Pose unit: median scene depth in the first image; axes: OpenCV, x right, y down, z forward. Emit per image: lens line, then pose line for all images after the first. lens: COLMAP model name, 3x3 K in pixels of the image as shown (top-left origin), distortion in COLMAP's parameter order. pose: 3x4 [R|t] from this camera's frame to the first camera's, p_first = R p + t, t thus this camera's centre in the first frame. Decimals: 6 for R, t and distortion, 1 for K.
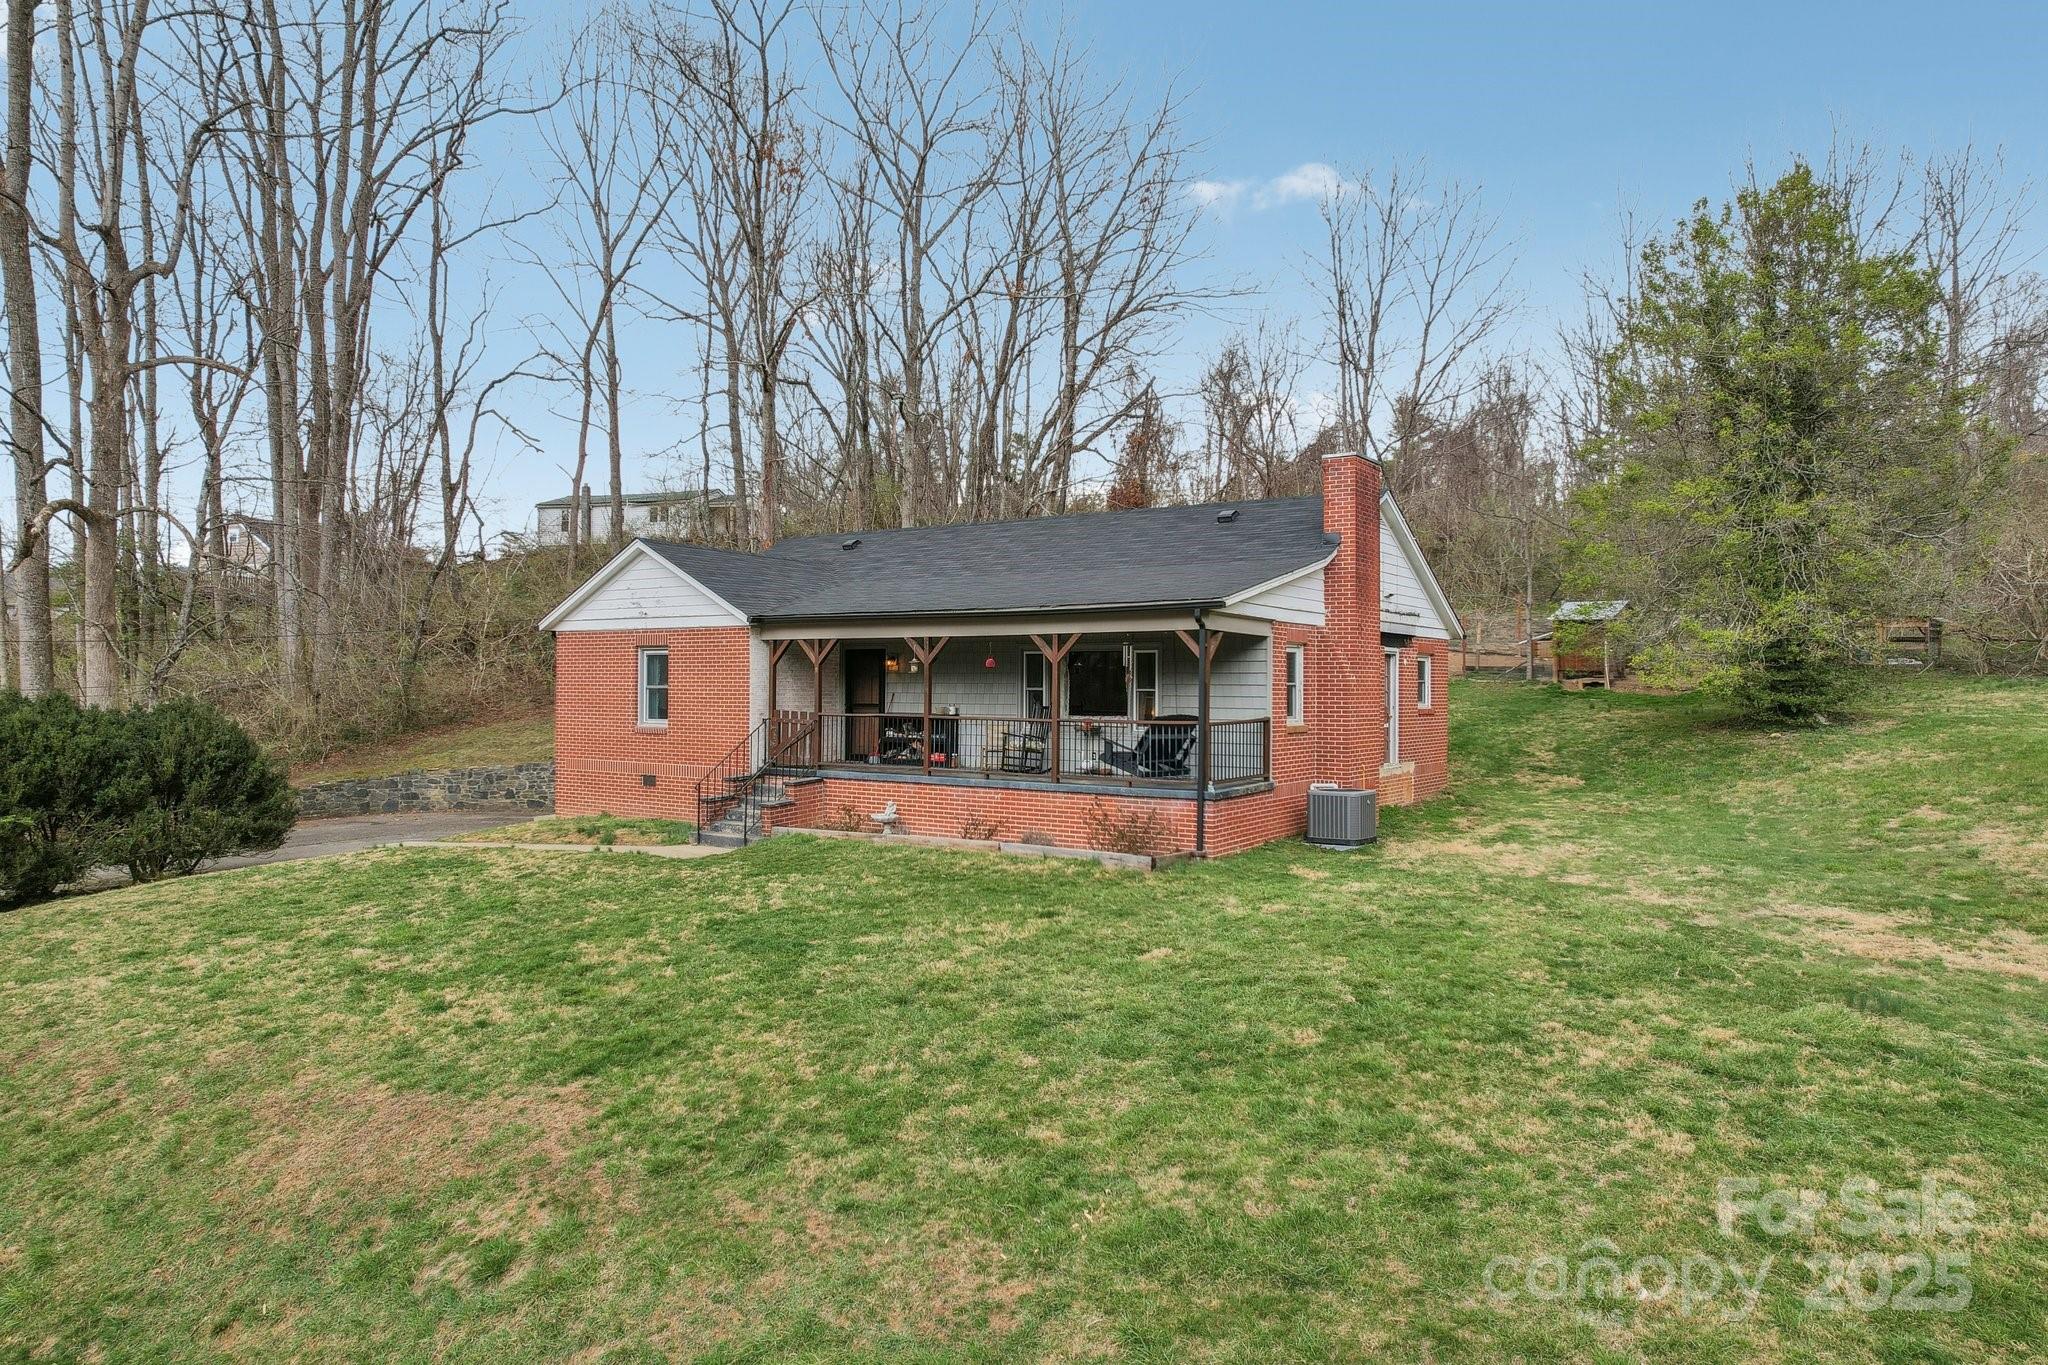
lens RADIAL K [[1311.5, 0, 1023.0], [0, 1311.5, 692.5], [0, 0, 1]] dist [-0.024847, 0.028977]
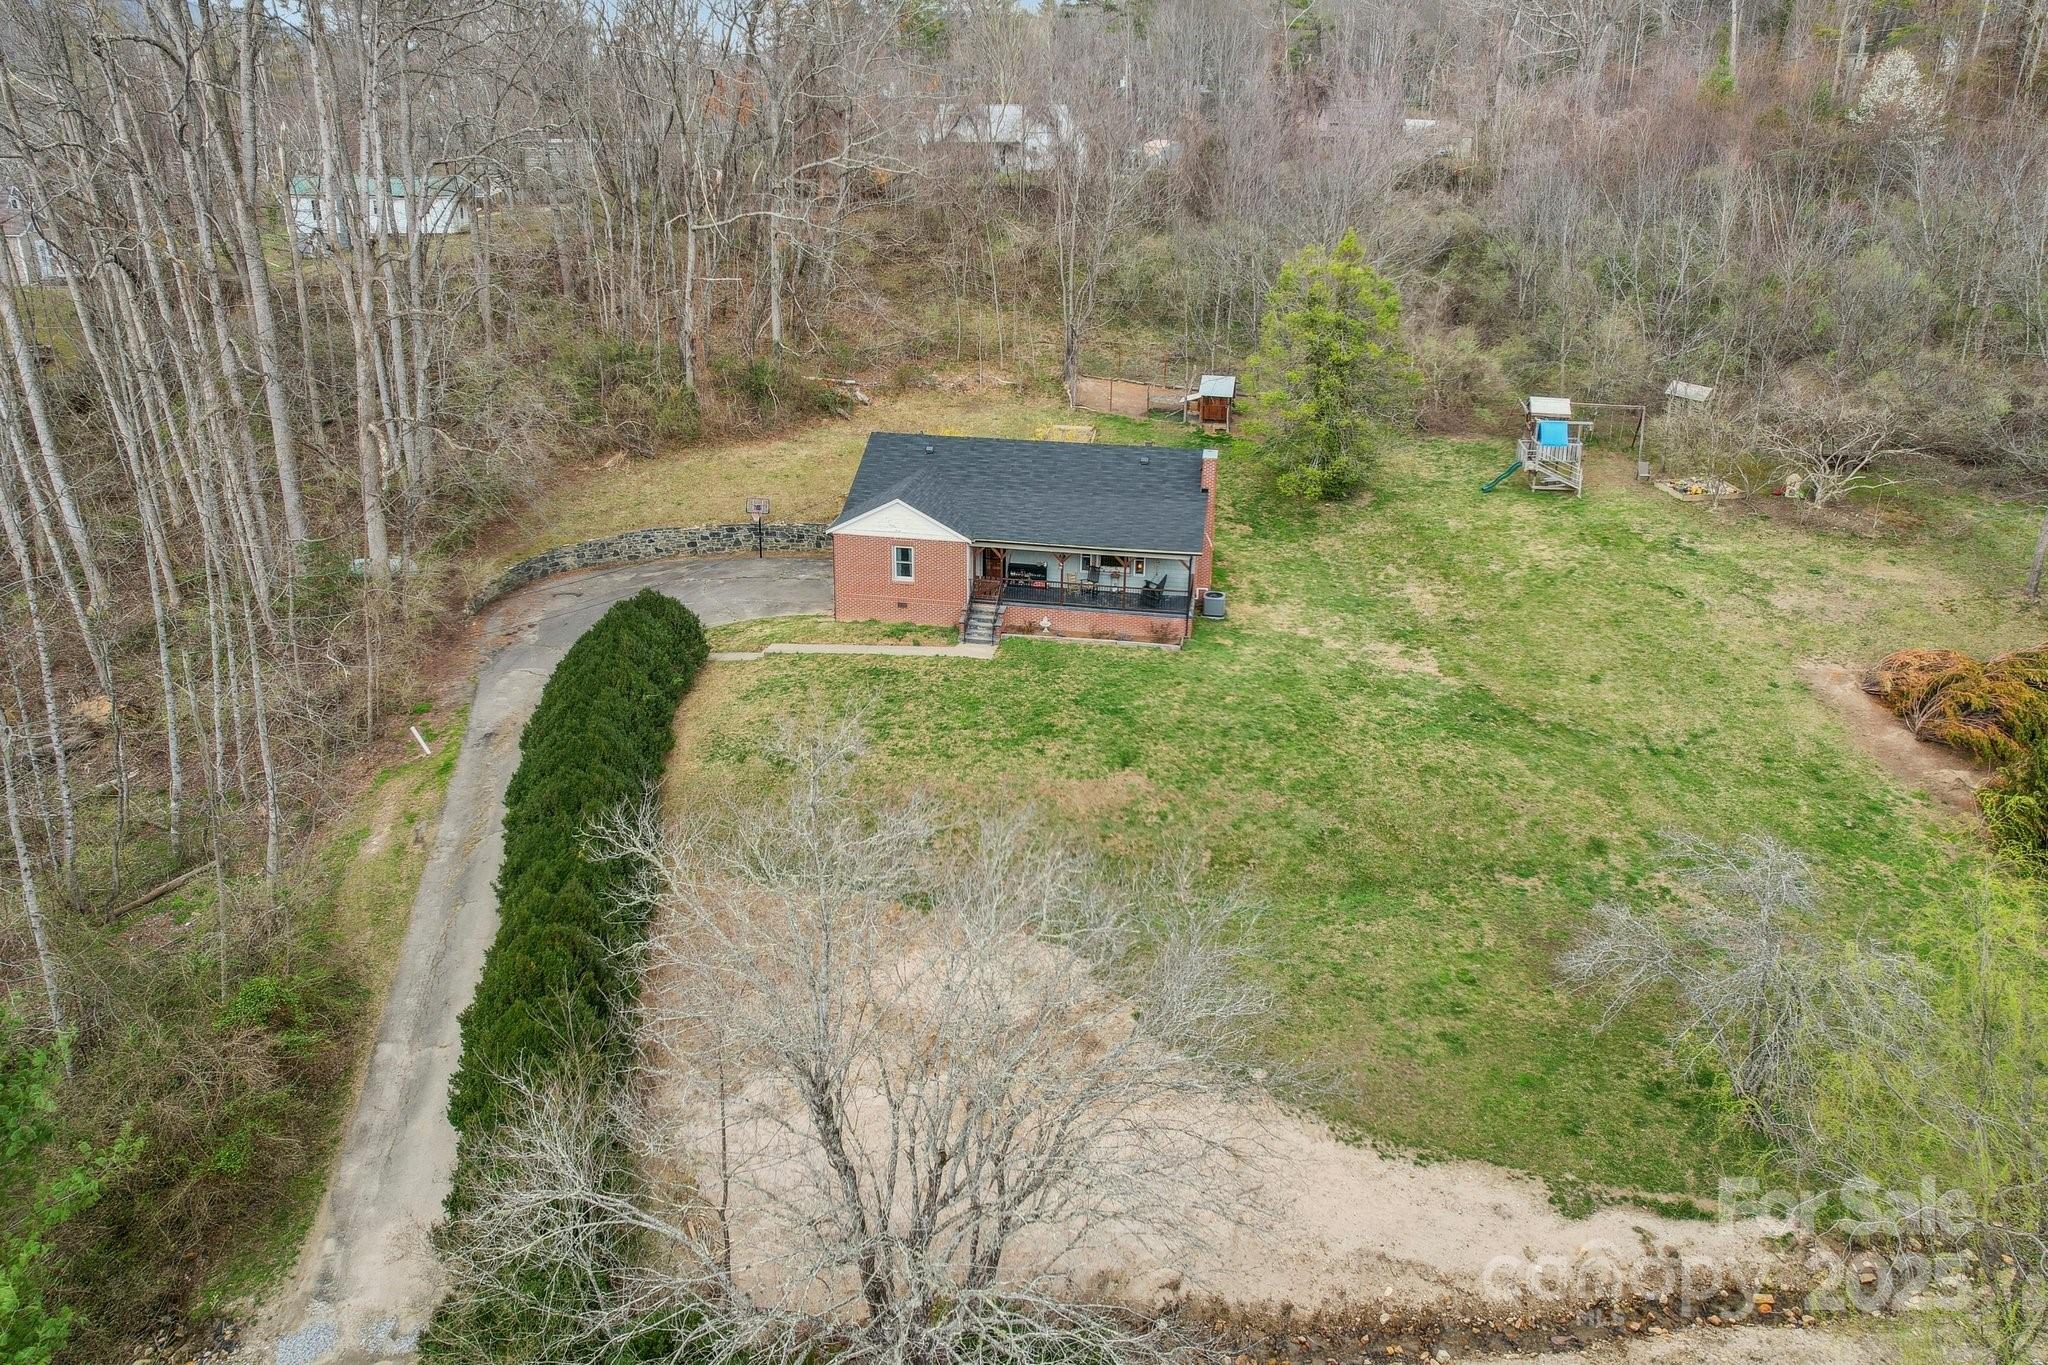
lens RADIAL K [[1311.5, 0, 1000.1], [0, 1311.5, 634.2], [0, 0, 1]] dist [-0.024847, 0.028977]
pose [[0.915492, -0.153042, 0.372093, -0.967259], [0.001950, 0.926506, 0.376274, -0.712759], [-0.402332, -0.343750, 0.848507, -0.923944]]
